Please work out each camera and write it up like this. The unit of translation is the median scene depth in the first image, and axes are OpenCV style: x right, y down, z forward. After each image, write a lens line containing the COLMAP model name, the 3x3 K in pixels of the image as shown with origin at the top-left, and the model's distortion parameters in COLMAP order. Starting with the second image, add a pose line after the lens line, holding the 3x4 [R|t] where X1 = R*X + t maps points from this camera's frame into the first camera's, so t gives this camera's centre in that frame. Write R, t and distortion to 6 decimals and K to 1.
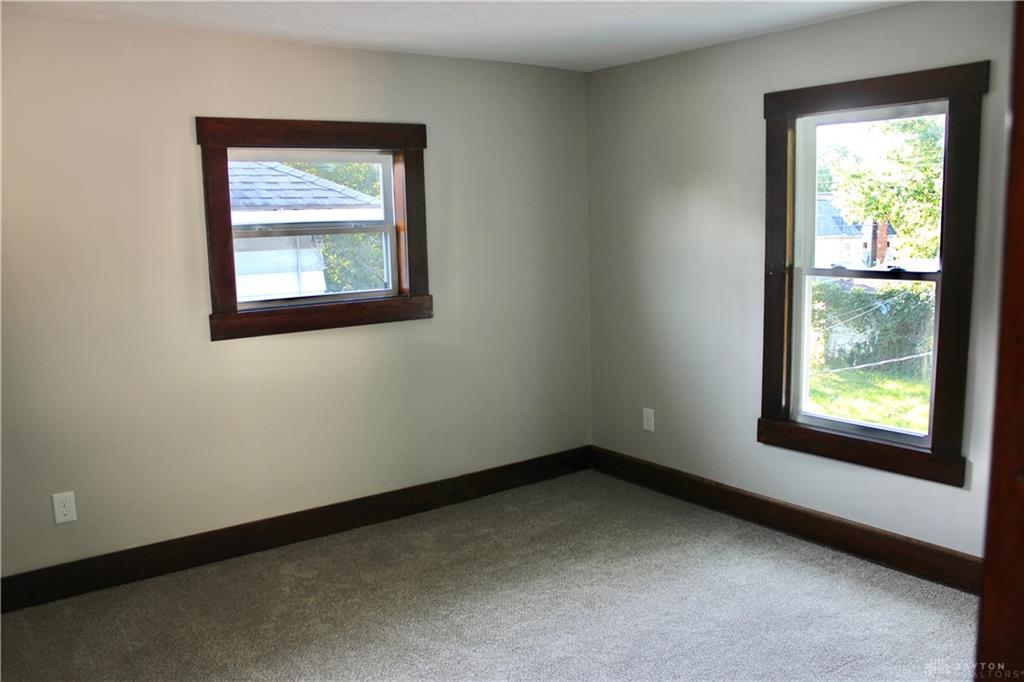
lens RADIAL K [[861.1, 0, 526.8], [0, 861.1, 345.4], [0, 0, 1]] dist [-0.159341, 0.164900]
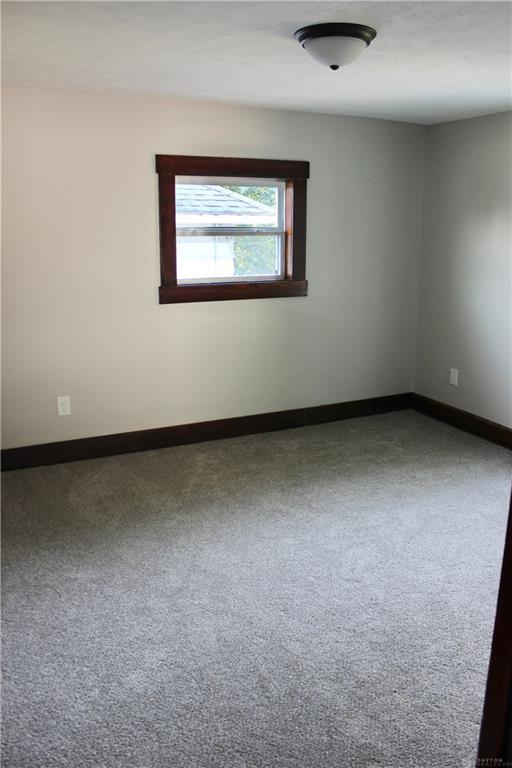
lens RADIAL K [[645.8, 0, 257.7], [0, 645.8, 366.3], [0, 0, 1]] dist [-0.159341, 0.164900]
pose [[0.980776, 0.069278, -0.182427, 0.017213], [-0.055315, 0.995215, 0.080549, 0.003201], [0.187135, -0.068910, 0.979914, -0.103037]]
